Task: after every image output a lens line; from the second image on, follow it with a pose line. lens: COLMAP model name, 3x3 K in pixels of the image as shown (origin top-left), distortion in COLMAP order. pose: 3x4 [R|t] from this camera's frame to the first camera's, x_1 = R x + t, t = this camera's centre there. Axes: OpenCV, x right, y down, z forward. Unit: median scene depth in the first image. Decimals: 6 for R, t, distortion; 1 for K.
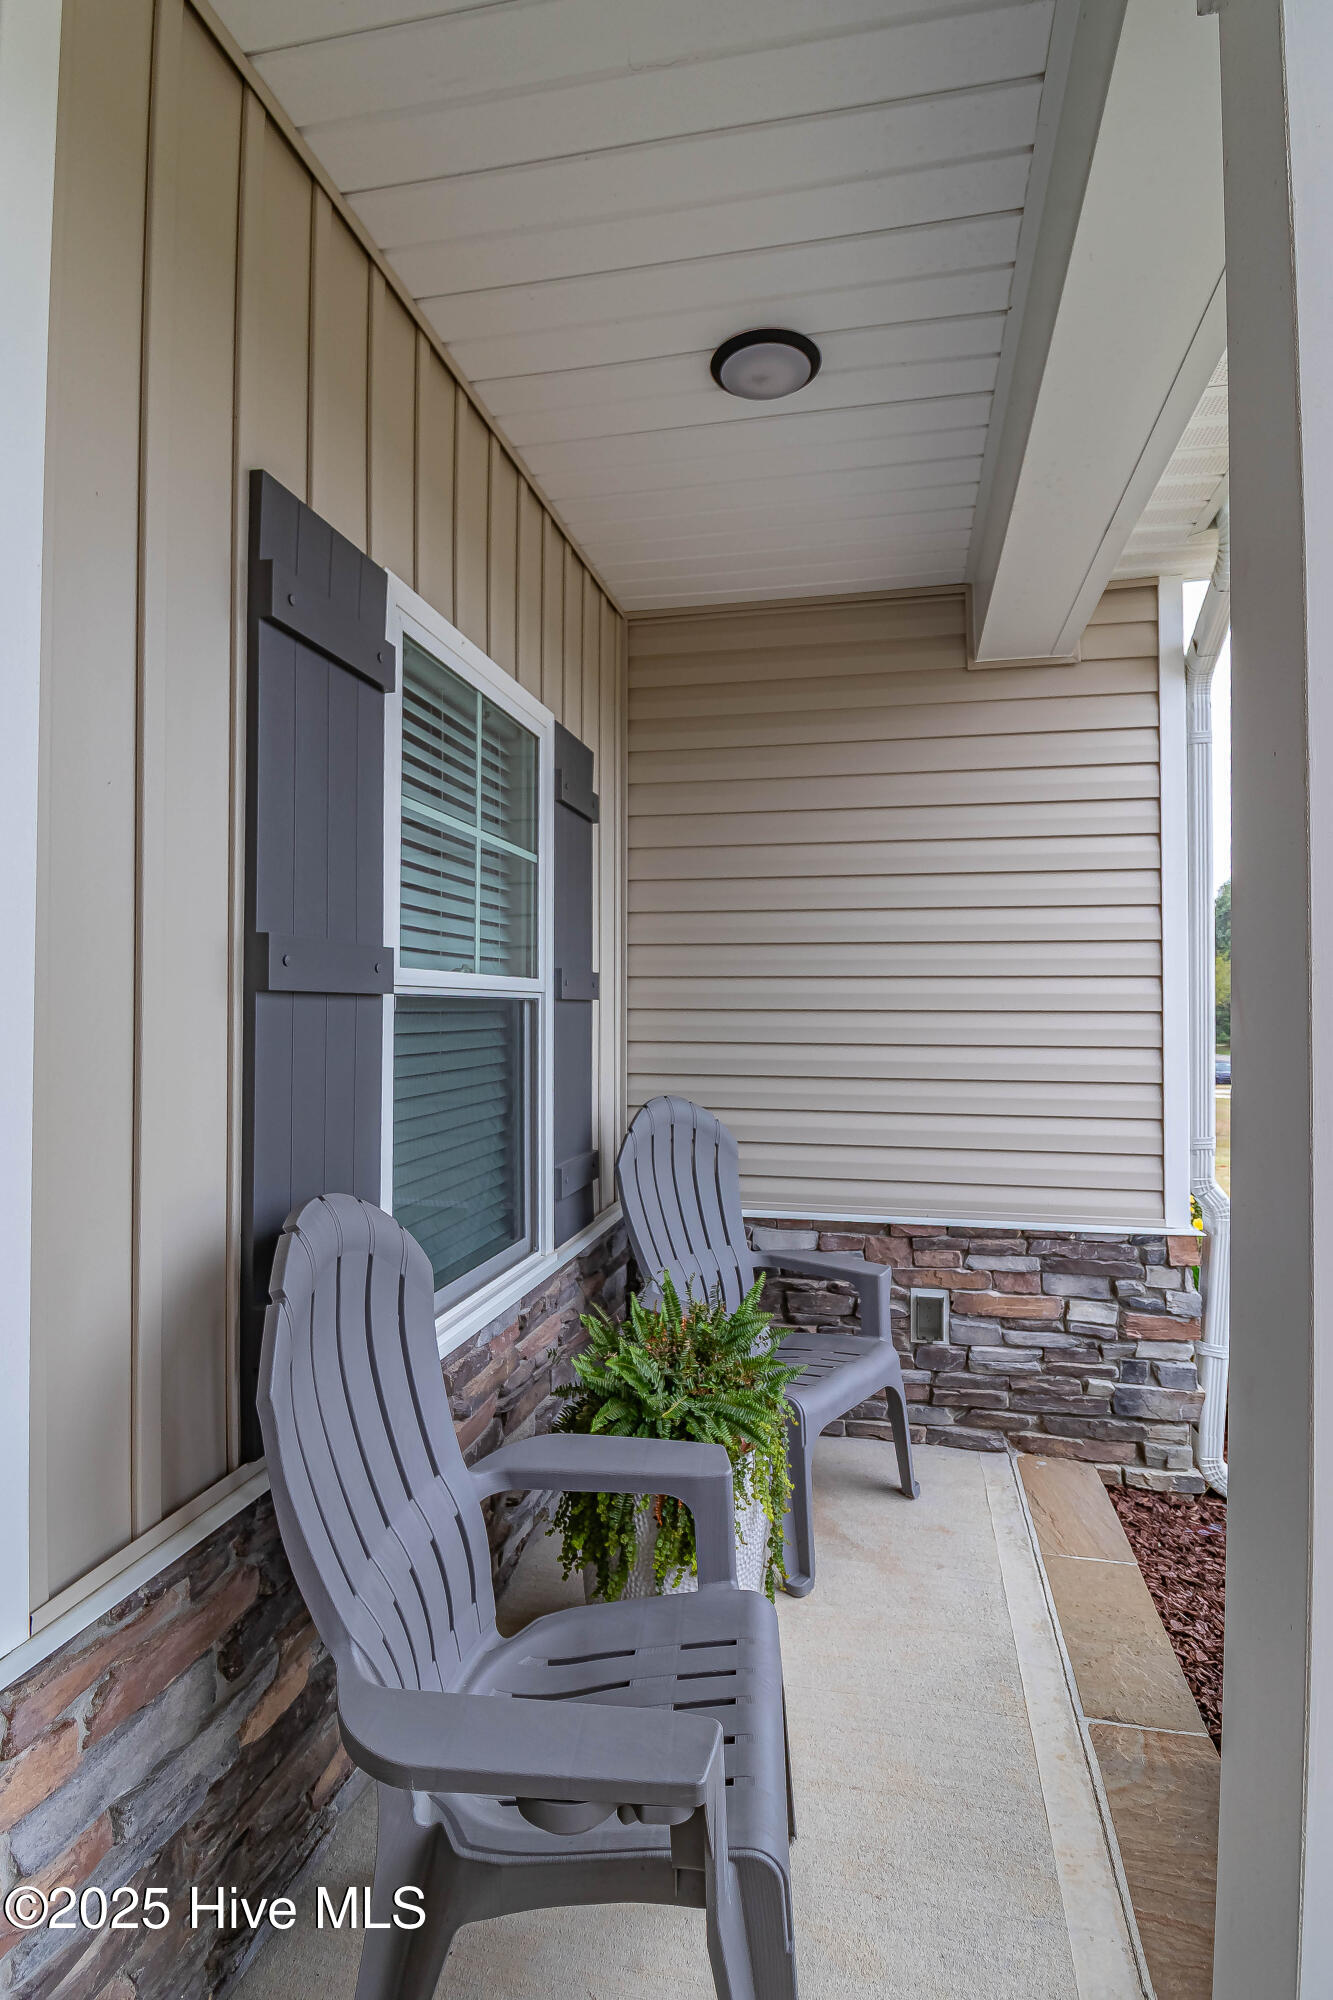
lens RADIAL K [[924.2, 0, 677.2], [0, 924.2, 989.4], [0, 0, 1]] dist [-0.012553, -0.002490]
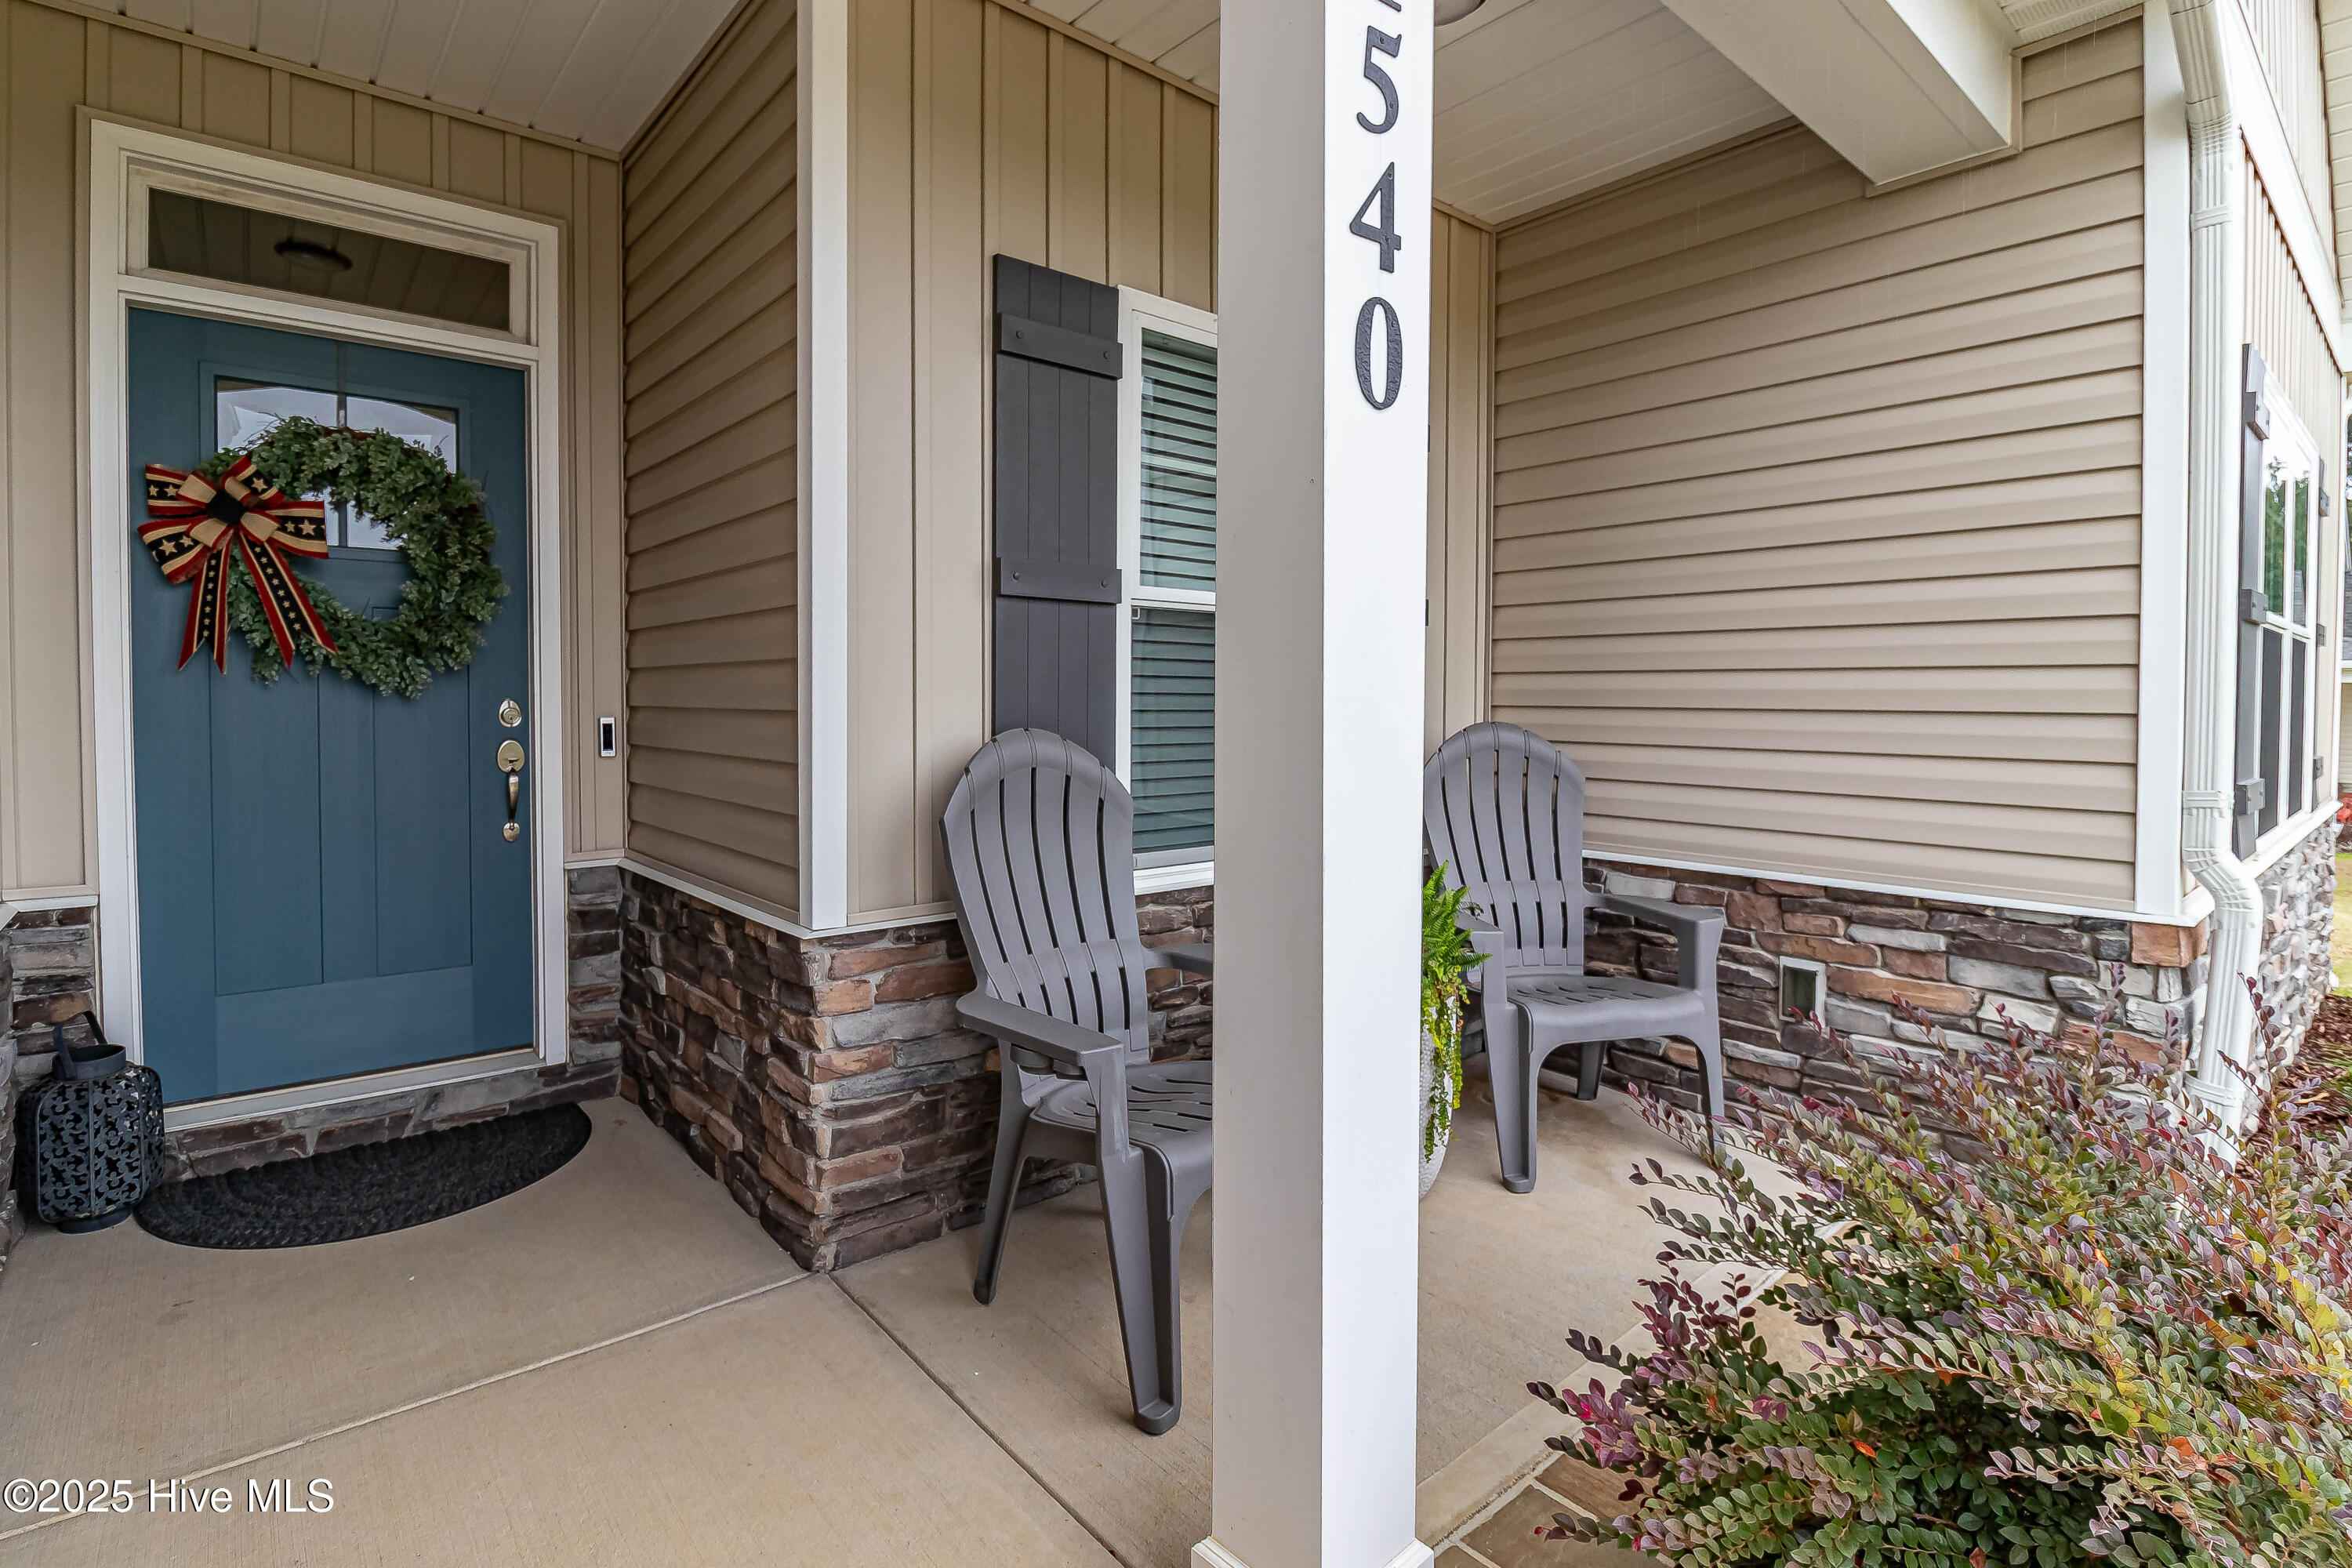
lens RADIAL K [[1086.8, 0, 1157.8], [0, 1086.8, 722.6], [0, 0, 1]] dist [-0.012553, -0.002490]
pose [[0.784866, 0.021413, -0.619295, 0.431393], [0.004782, 0.999164, 0.040608, 0.068472], [0.619647, -0.034833, 0.784107, -0.133837]]
